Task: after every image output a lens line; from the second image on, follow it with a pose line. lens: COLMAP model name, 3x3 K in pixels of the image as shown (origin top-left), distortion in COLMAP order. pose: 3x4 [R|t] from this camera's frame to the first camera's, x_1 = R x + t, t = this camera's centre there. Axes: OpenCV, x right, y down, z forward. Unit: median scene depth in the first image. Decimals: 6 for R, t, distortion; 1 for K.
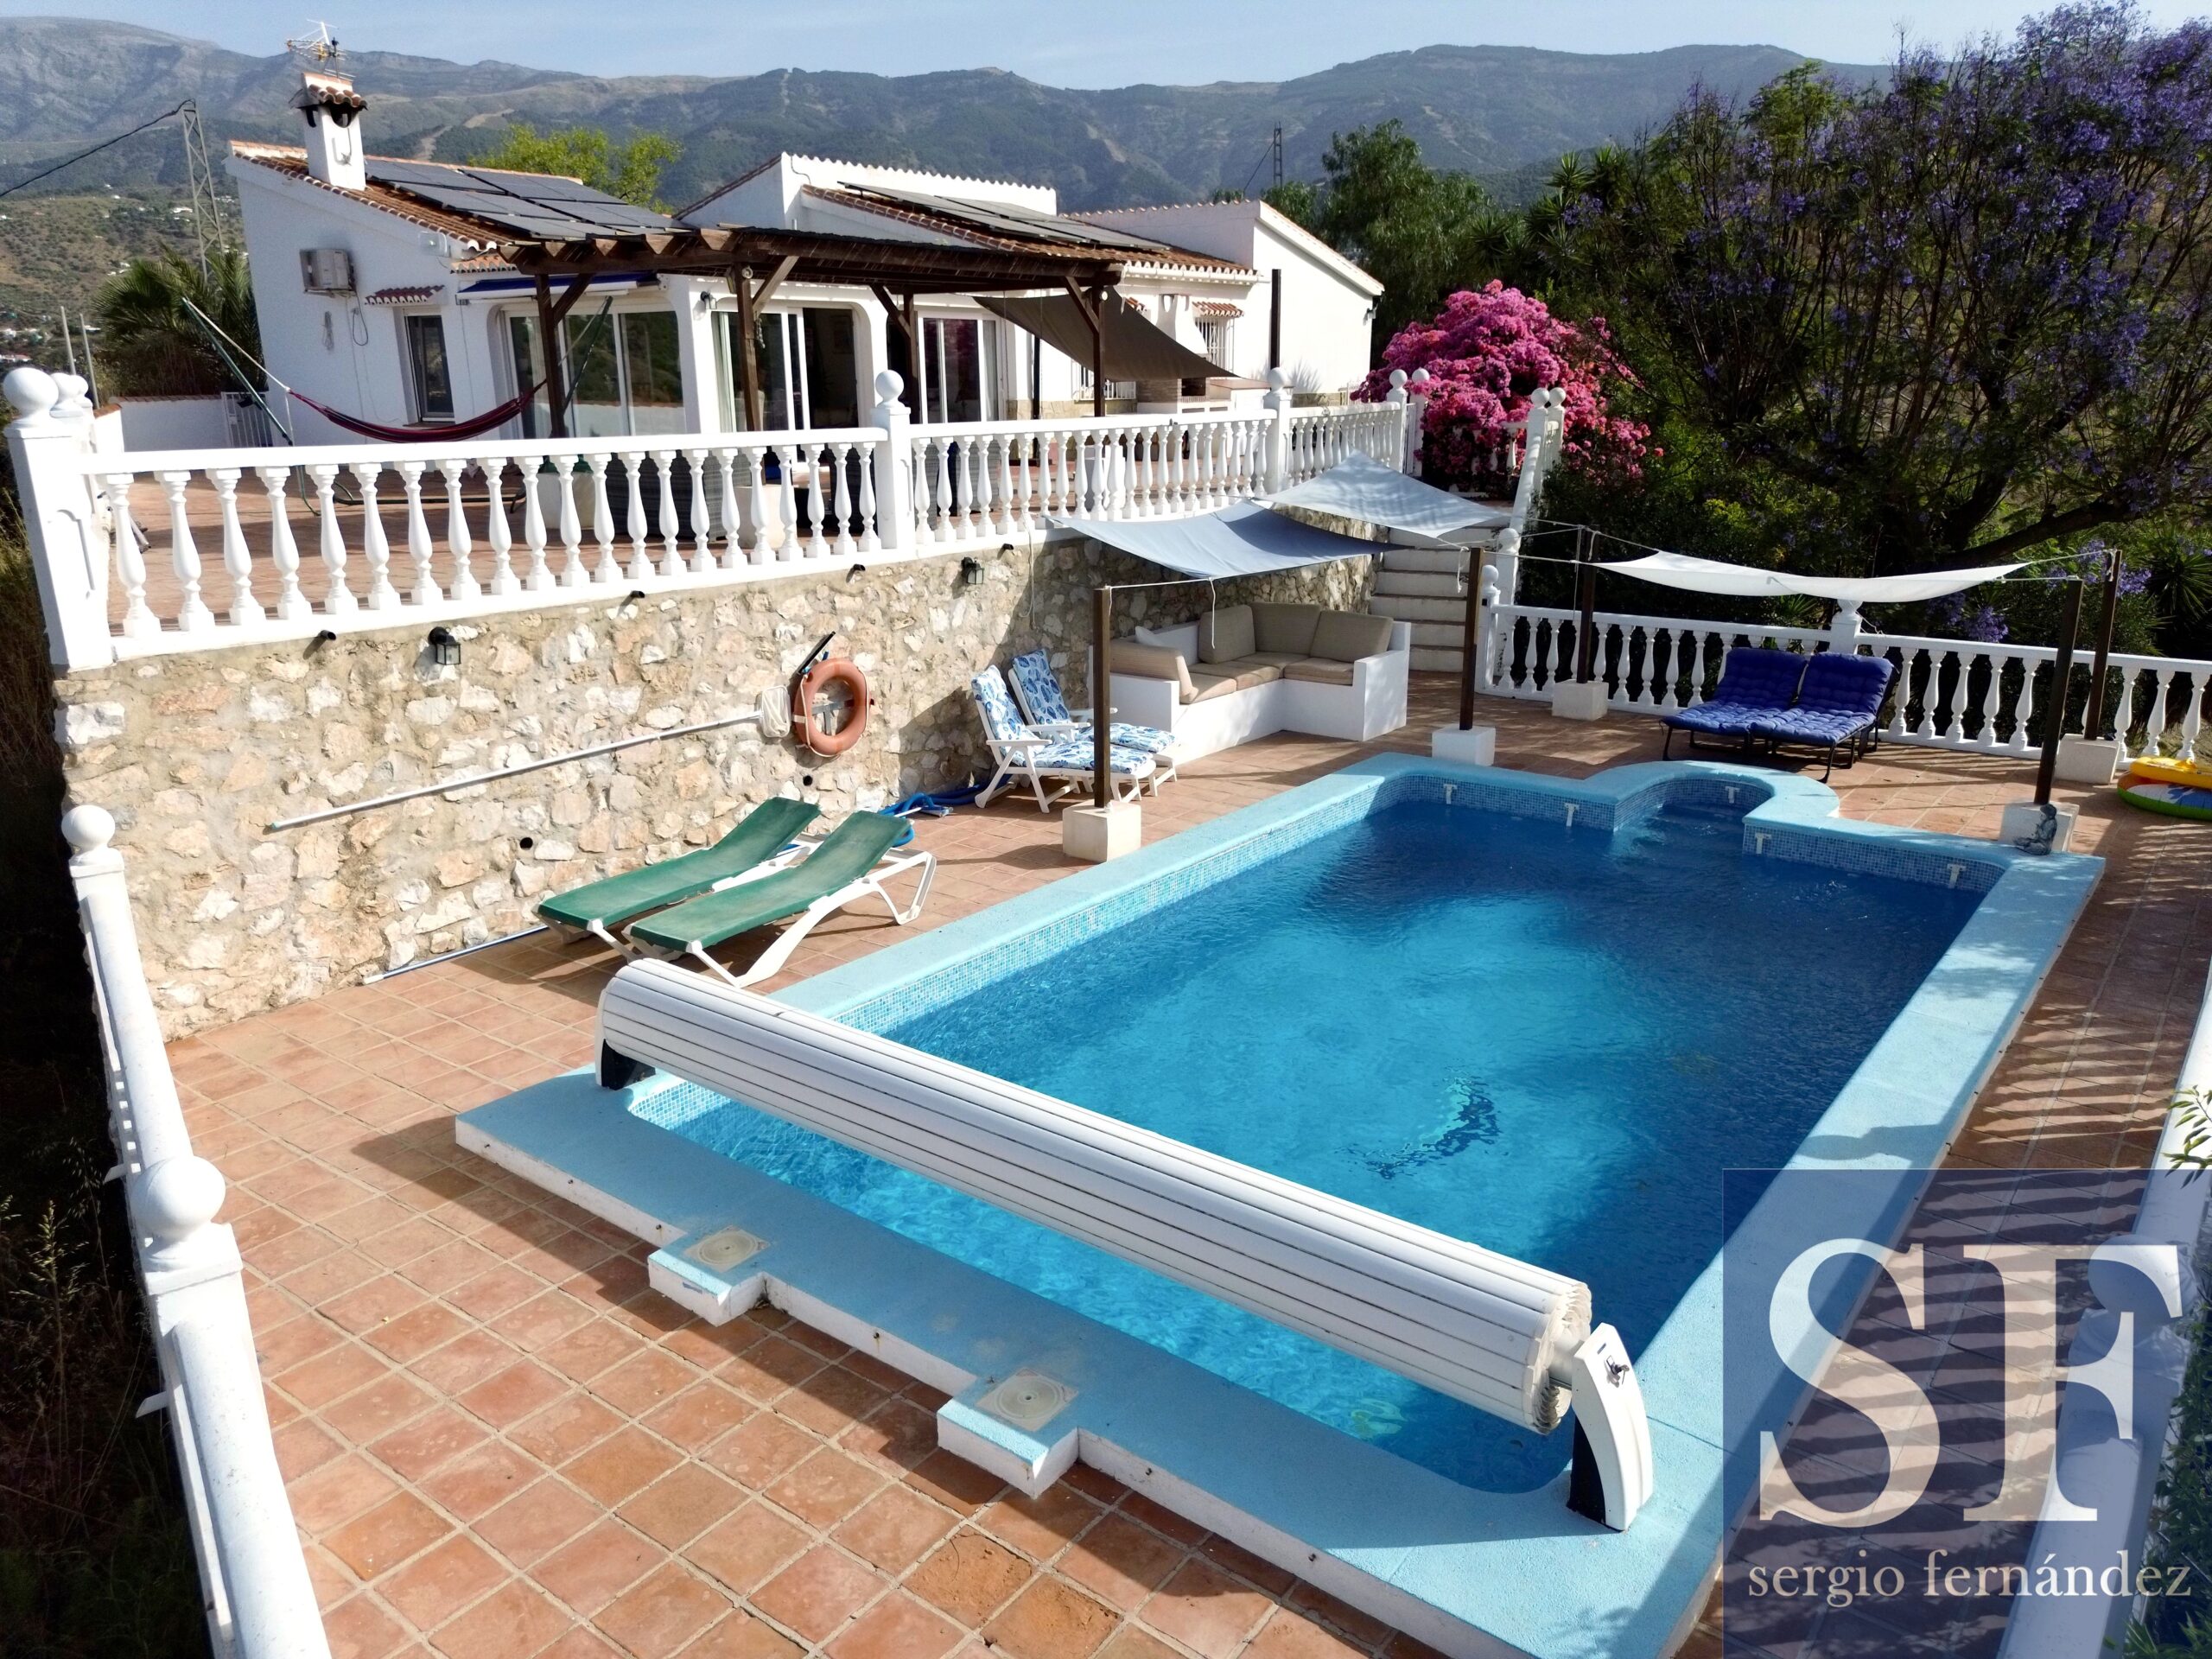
lens RADIAL K [[1573.9, 0, 1121.1], [0, 1573.9, 815.9], [0, 0, 1]] dist [0.020676, -0.044967]
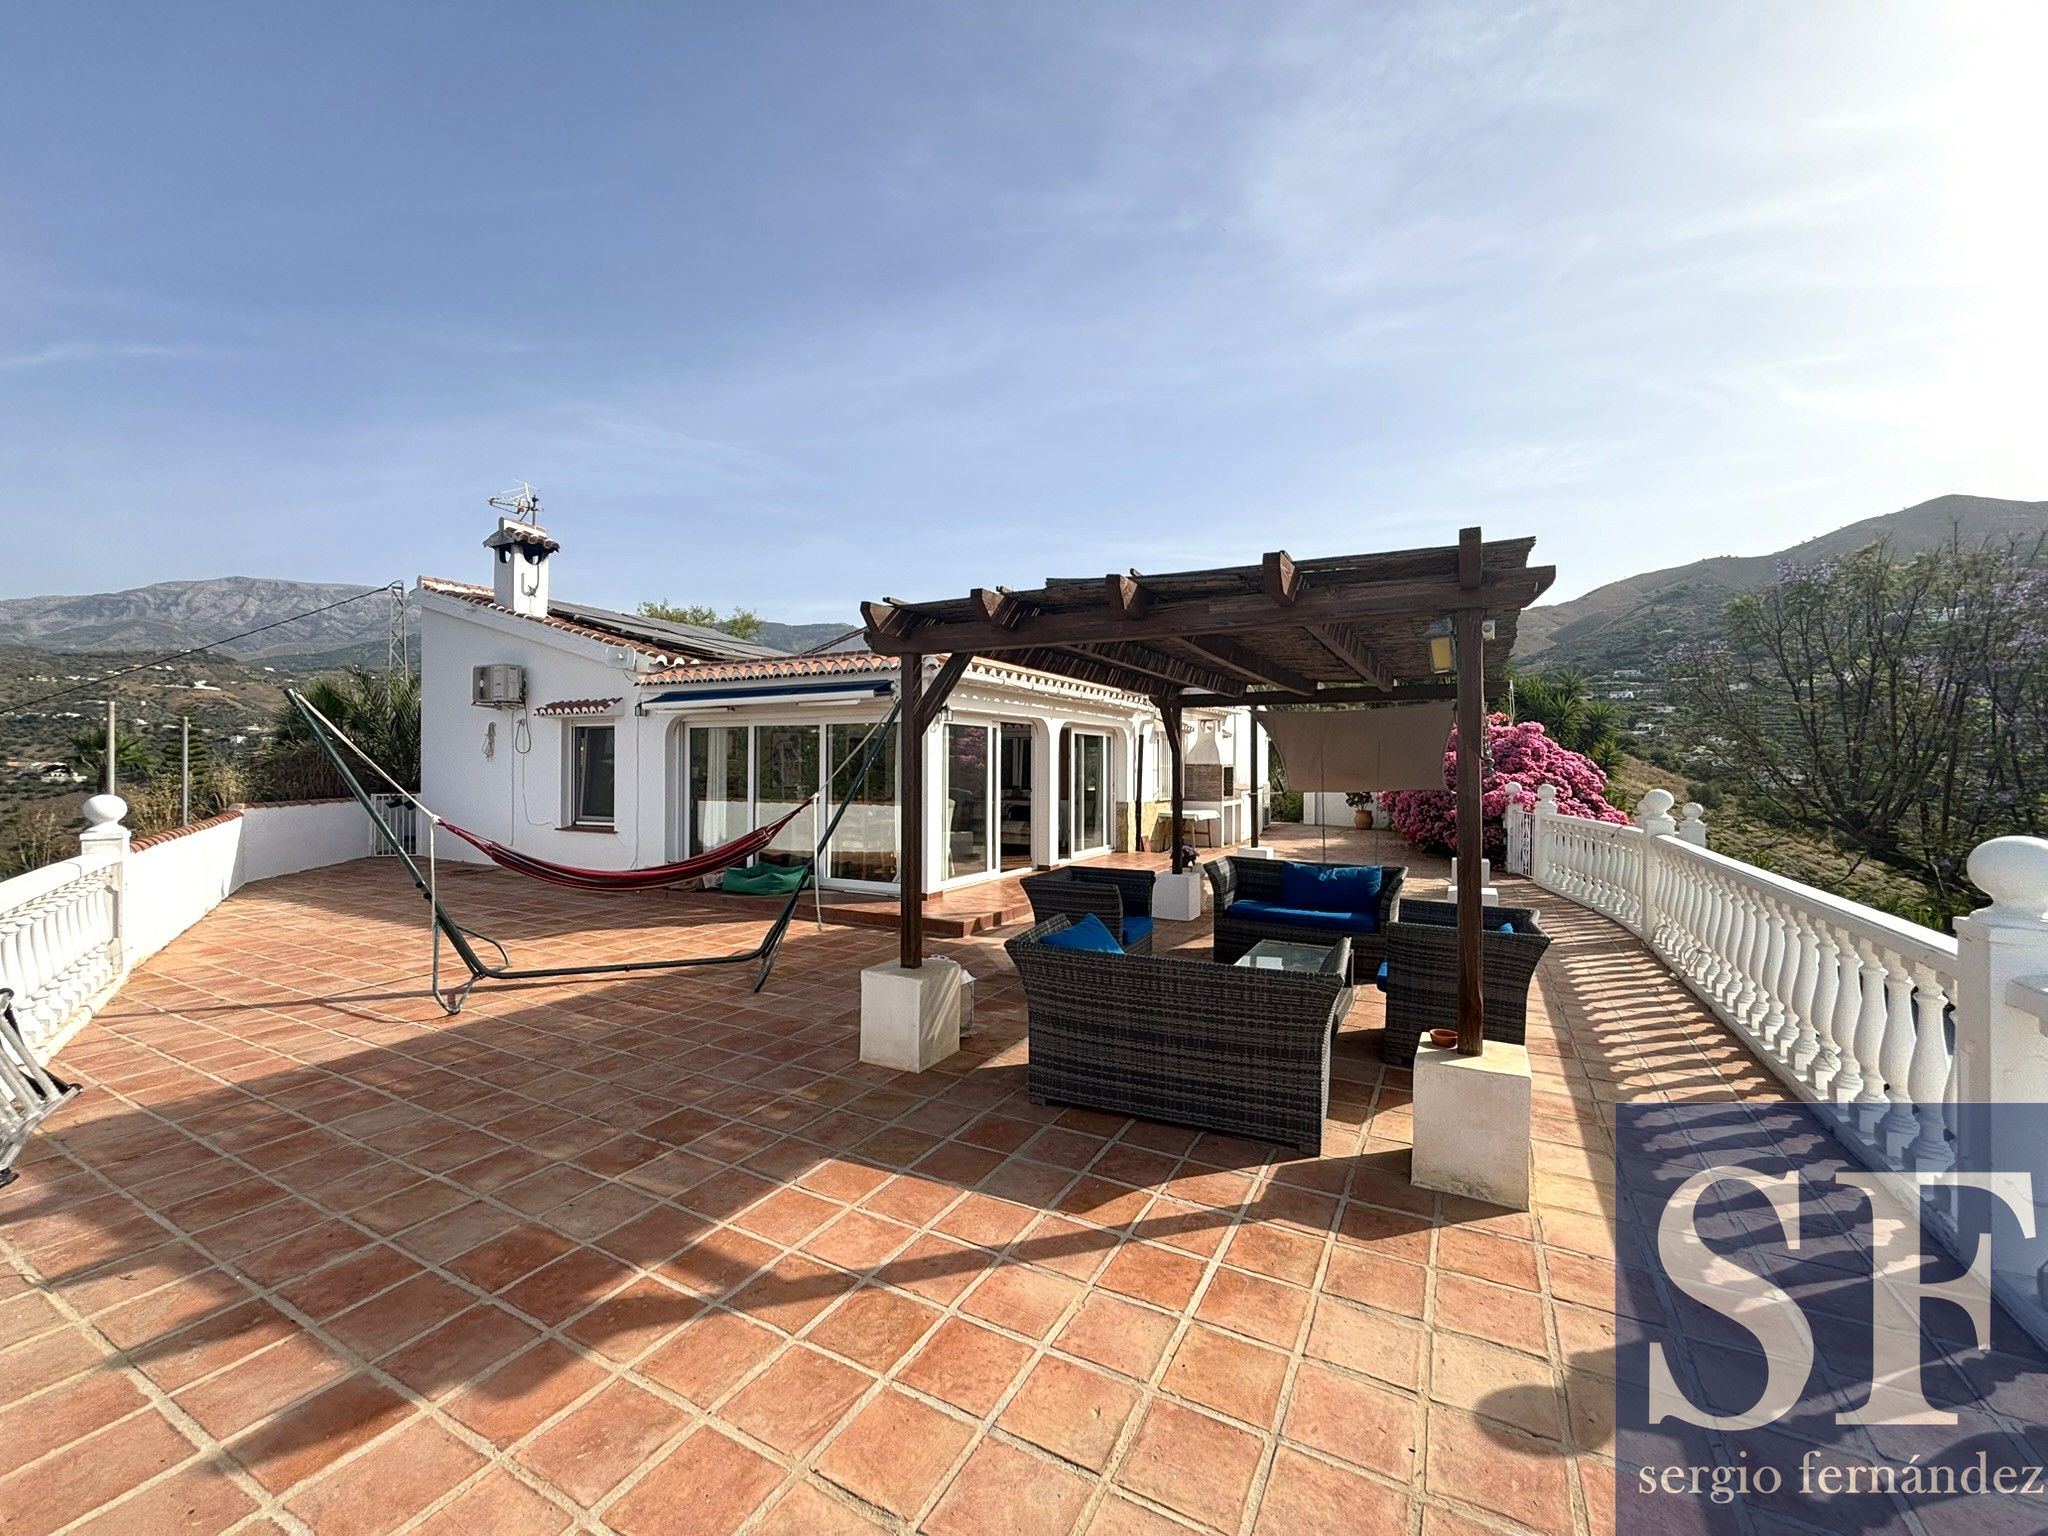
lens RADIAL K [[825.7, 0, 1022.7], [0, 825.7, 748.3], [0, 0, 1]] dist [0.016806, -0.000685]
pose [[0.991282, 0.007523, 0.131543, -0.229568], [0.031444, 0.956015, -0.291629, -0.132335], [-0.127951, 0.293223, 0.947443, 0.440915]]
